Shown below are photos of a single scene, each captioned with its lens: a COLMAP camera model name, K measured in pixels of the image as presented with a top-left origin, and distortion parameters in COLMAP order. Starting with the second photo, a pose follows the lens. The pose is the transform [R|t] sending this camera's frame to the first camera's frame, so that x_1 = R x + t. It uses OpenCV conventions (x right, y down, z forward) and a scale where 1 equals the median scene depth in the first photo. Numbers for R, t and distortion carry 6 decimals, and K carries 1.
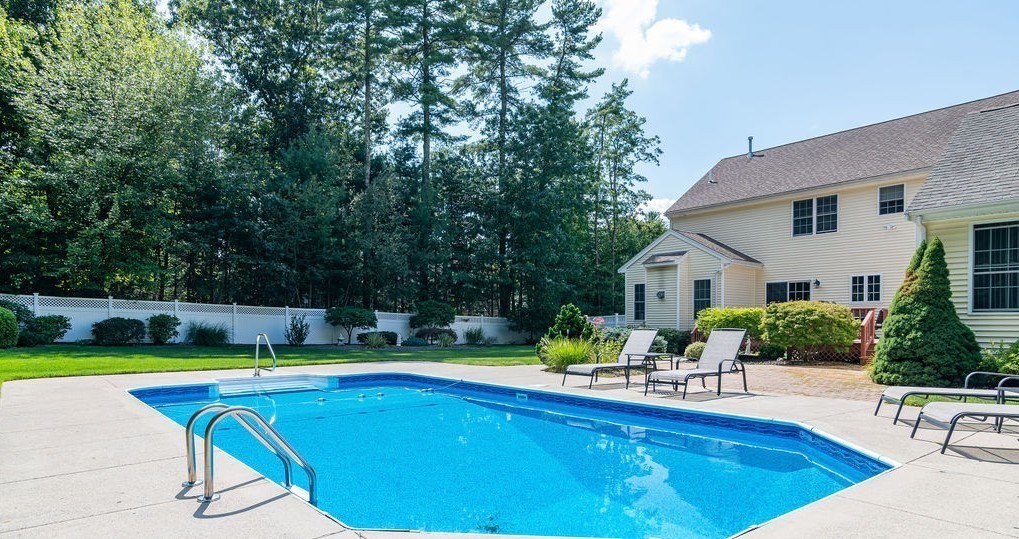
lens RADIAL K [[572.8, 0, 518.2], [0, 572.8, 333.7], [0, 0, 1]] dist [0.002213, -0.000431]
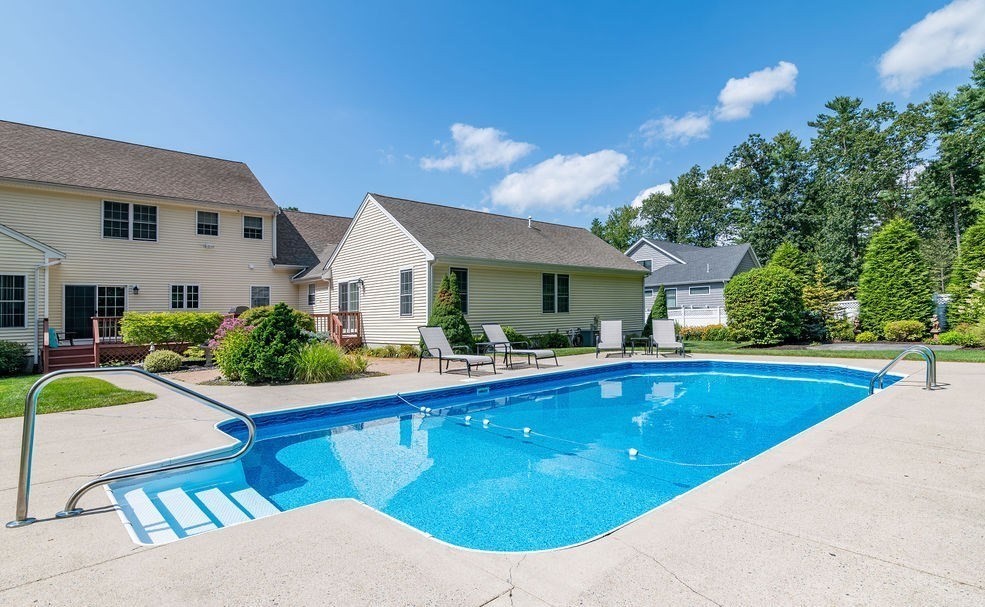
lens RADIAL K [[502.7, 0, 501.0], [0, 502.7, 298.8], [0, 0, 1]] dist [0.000707, -0.002289]
pose [[-0.040601, 0.038688, 0.998426, -0.296345], [0.047217, 0.998208, -0.036760, -0.007644], [-0.998059, 0.045650, -0.042355, 0.321308]]
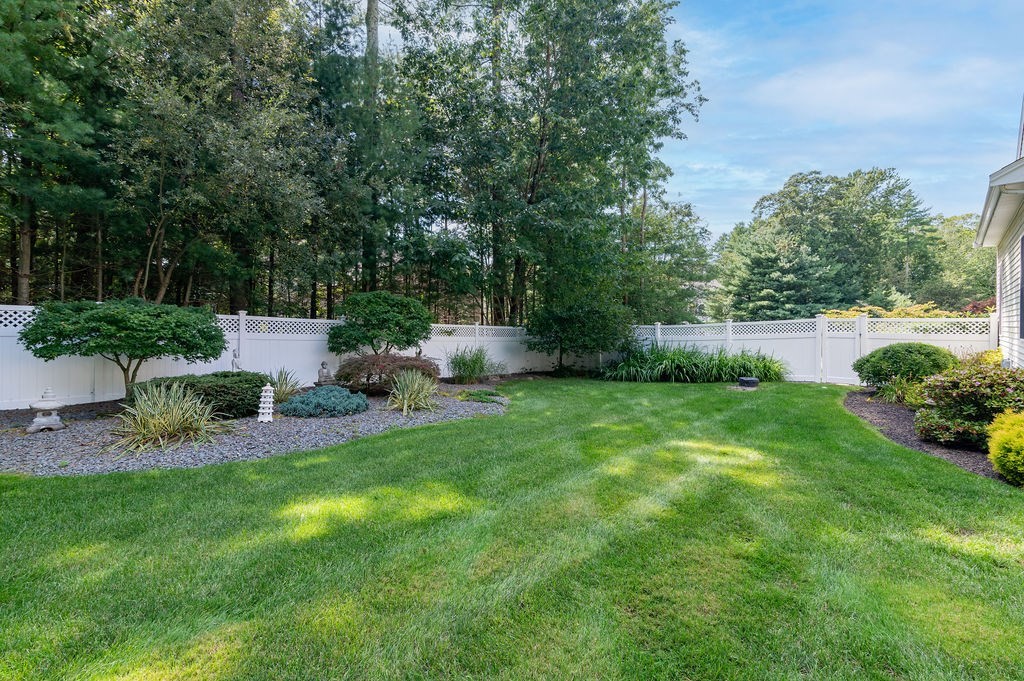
lens RADIAL K [[475.8, 0, 514.6], [0, 475.8, 346.3], [0, 0, 1]] dist [0.001682, 0.000283]
pose [[0.994934, -0.003881, 0.100454, -0.098889], [0.002028, 0.999826, 0.018547, -0.024929], [-0.100508, -0.018249, 0.994769, 0.731522]]
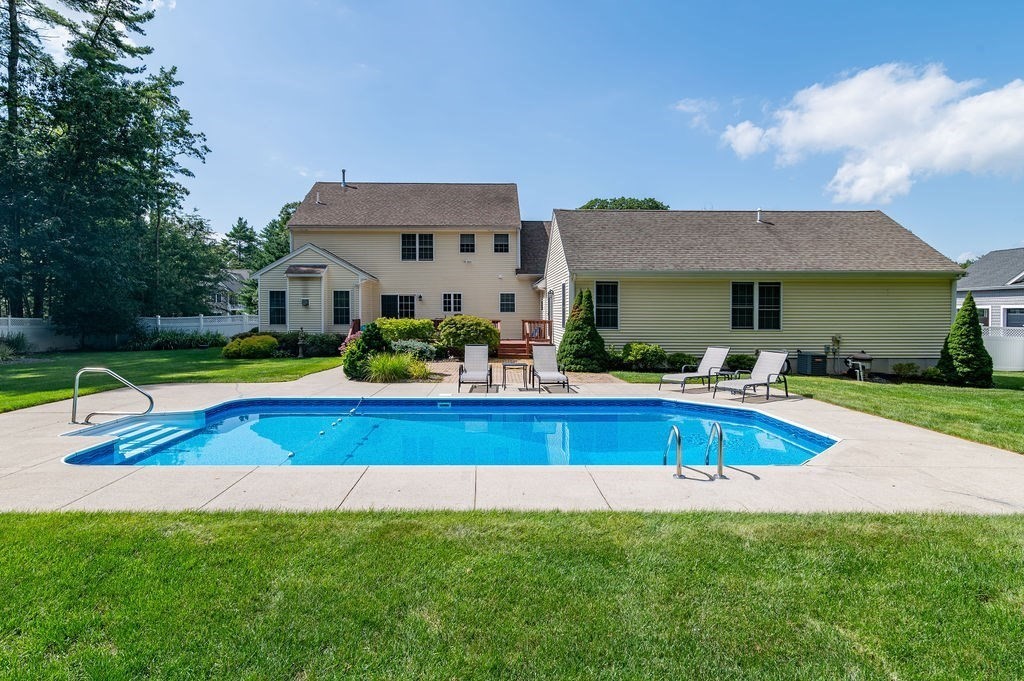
lens RADIAL K [[532.0, 0, 487.9], [0, 532.0, 321.5], [0, 0, 1]] dist [-0.004138, 0.003227]
pose [[0.644691, -0.008002, 0.764401, -0.262505], [0.012288, 0.999924, 0.000104, -0.023116], [-0.764345, 0.009326, 0.644741, 0.057891]]
